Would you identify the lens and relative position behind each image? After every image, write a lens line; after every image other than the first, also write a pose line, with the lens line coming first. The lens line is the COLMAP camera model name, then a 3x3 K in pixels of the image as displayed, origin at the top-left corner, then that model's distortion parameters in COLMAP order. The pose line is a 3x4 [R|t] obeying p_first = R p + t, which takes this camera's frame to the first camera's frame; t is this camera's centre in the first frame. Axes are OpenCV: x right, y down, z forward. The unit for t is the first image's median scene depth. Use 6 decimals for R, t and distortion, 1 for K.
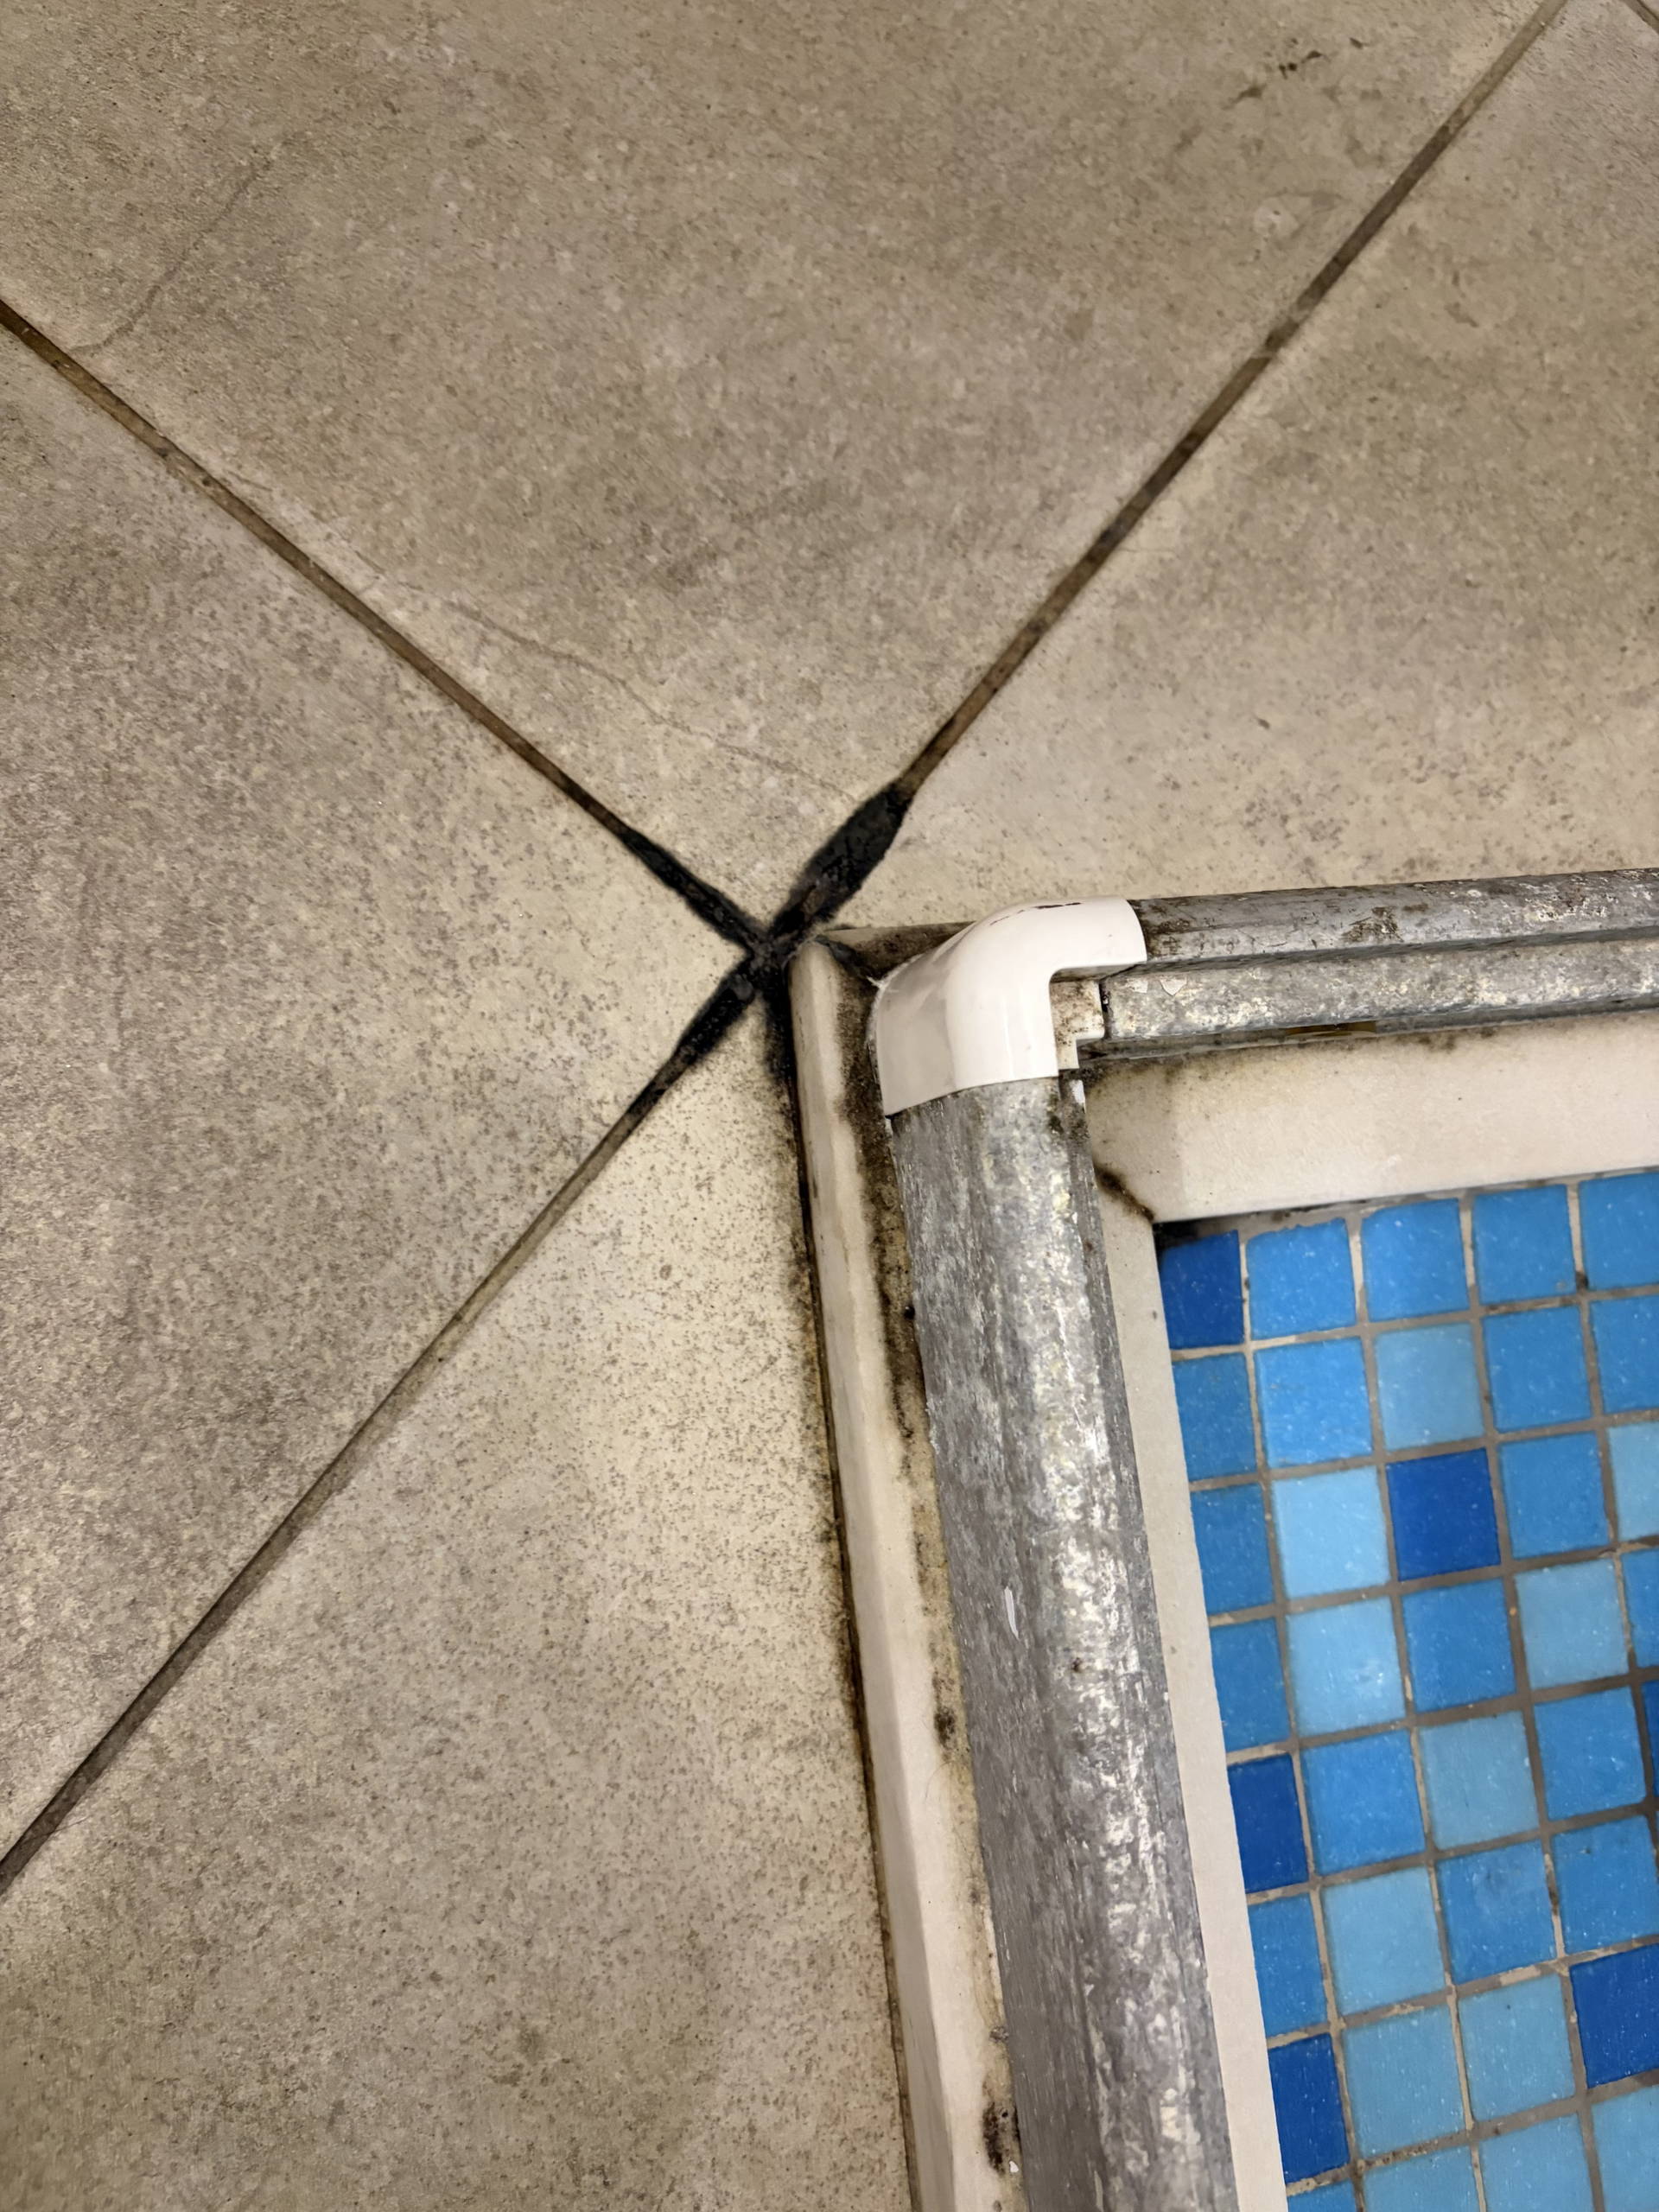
lens RADIAL K [[1713.9, 0, 829.5], [0, 1713.9, 1106.0], [0, 0, 1]] dist [-0.014629, -0.002331]
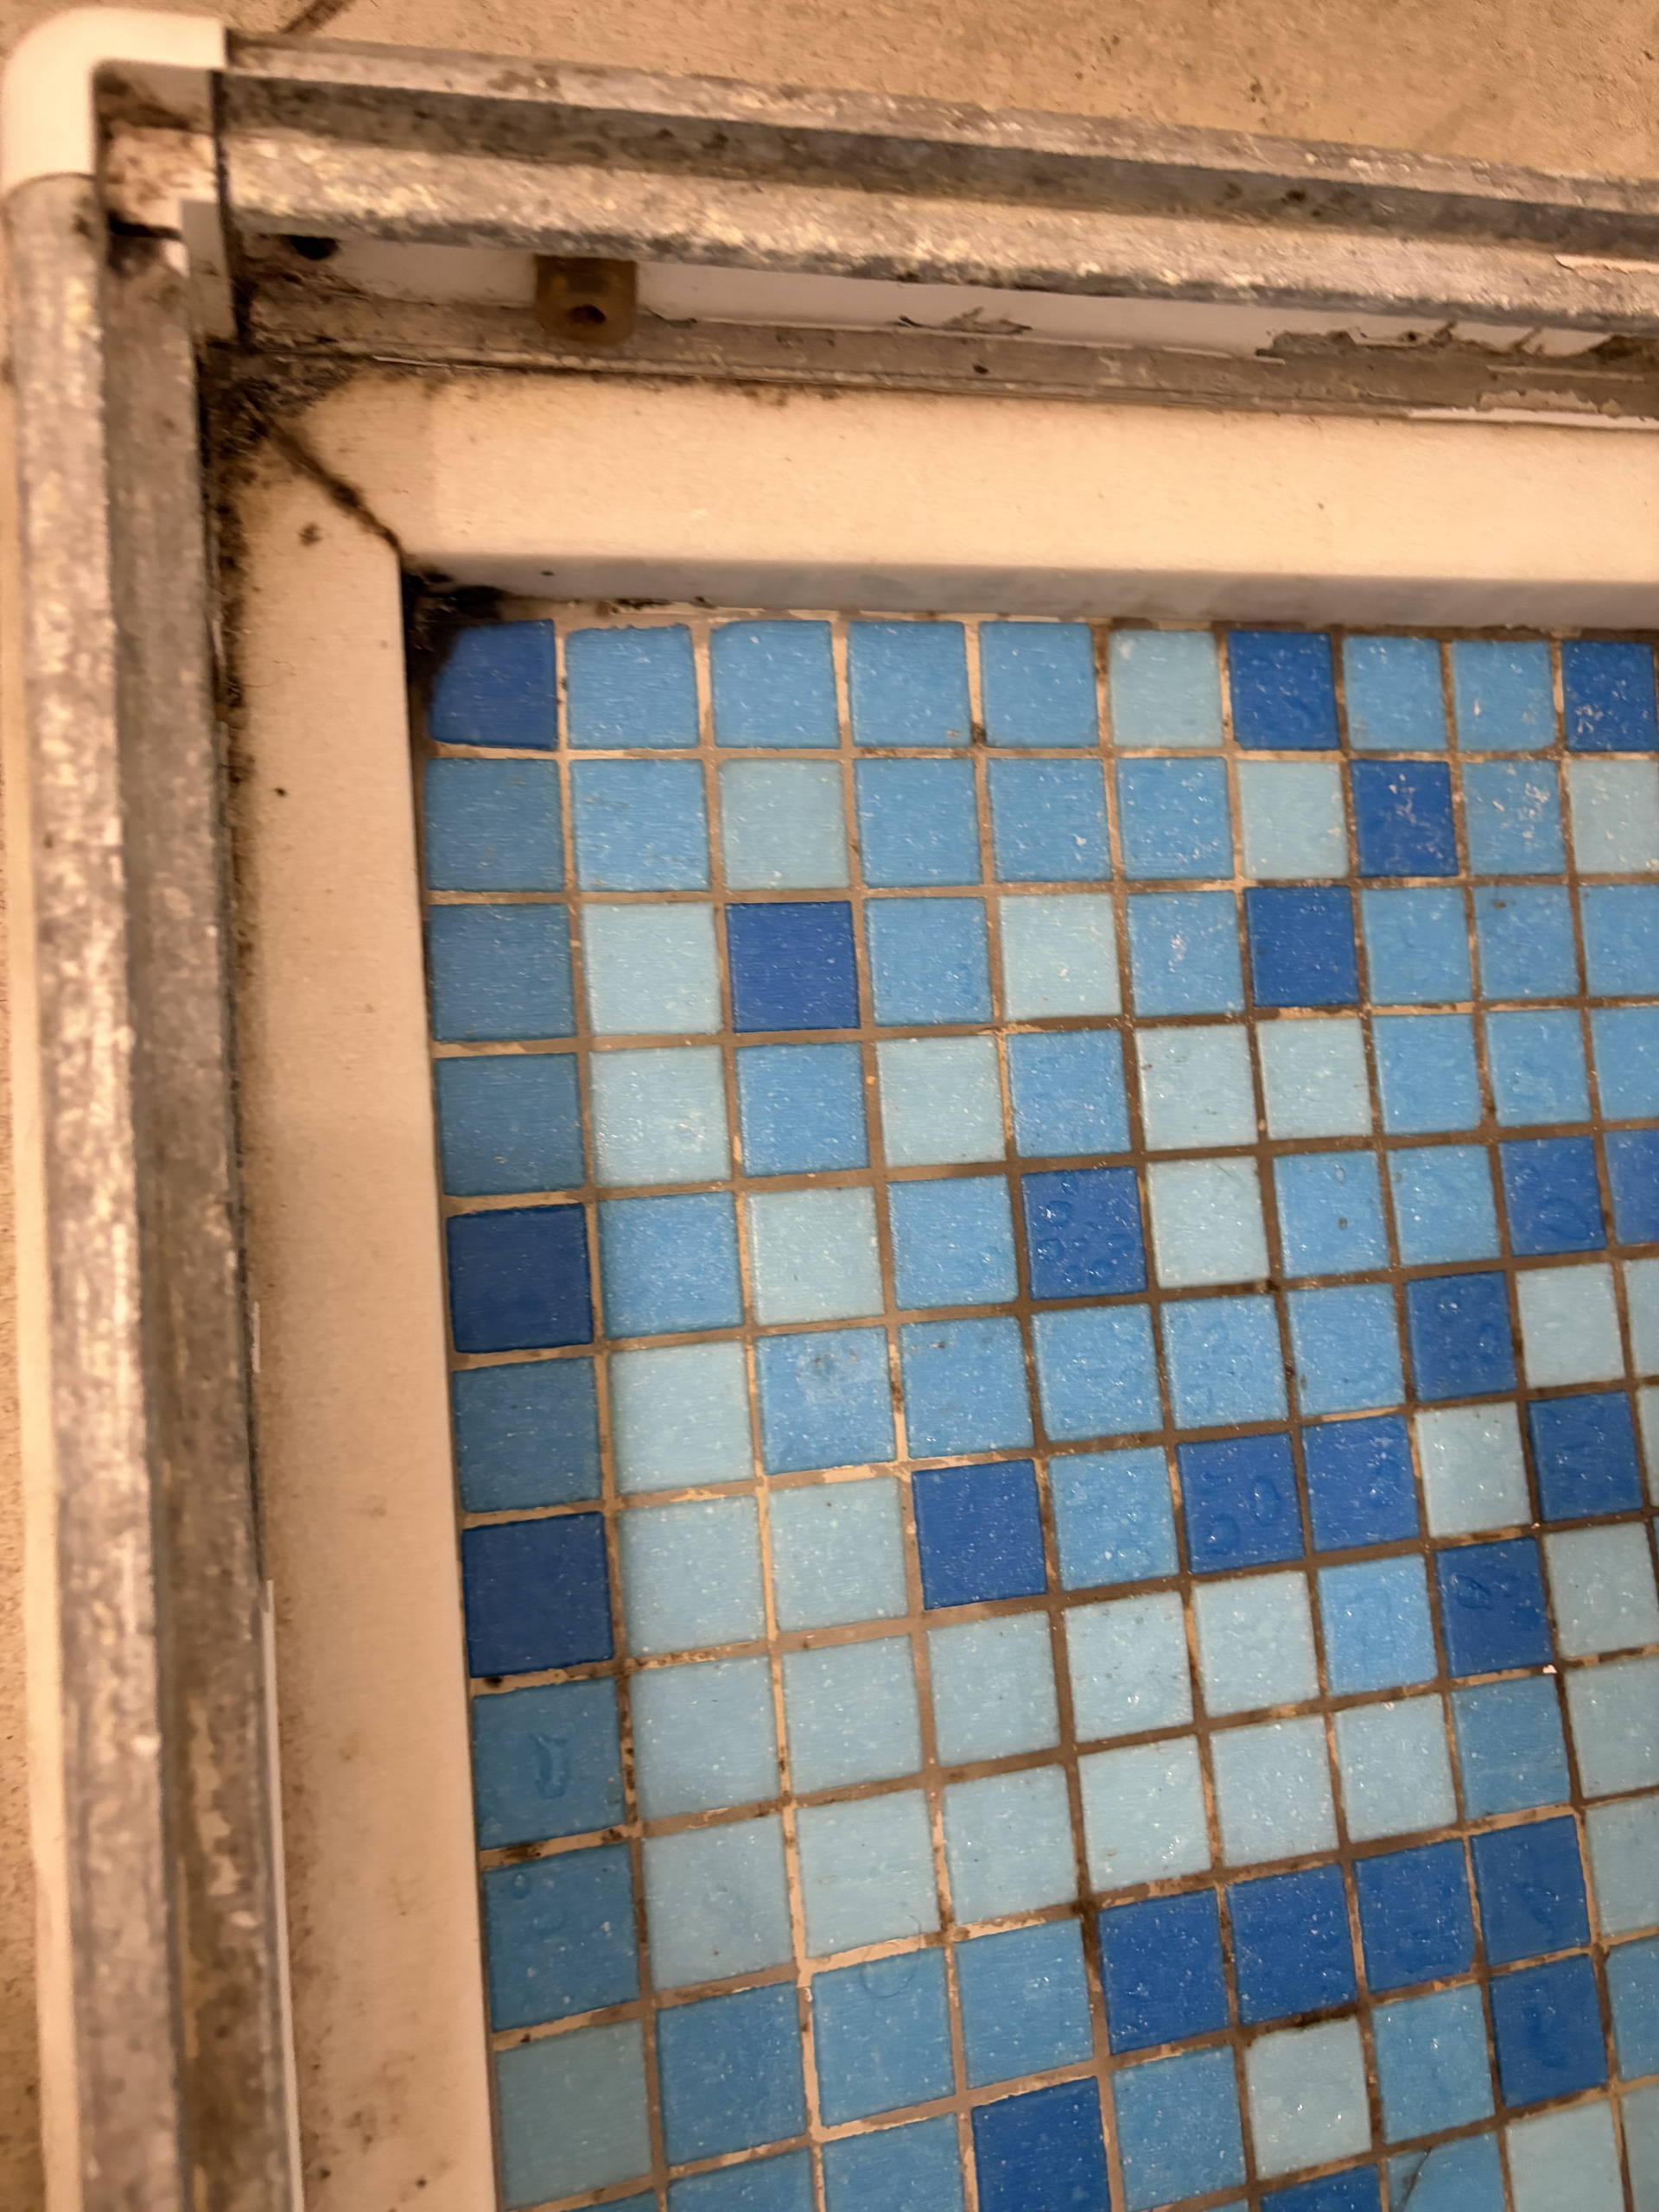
lens RADIAL K [[1713.9, 0, 829.5], [0, 1713.9, 1106.0], [0, 0, 1]] dist [-0.014629, -0.002331]
pose [[0.998715, 0.031167, 0.039954, 0.353687], [-0.031394, 0.999494, 0.005064, 0.314628], [-0.039776, -0.006312, 0.999189, 0.109617]]
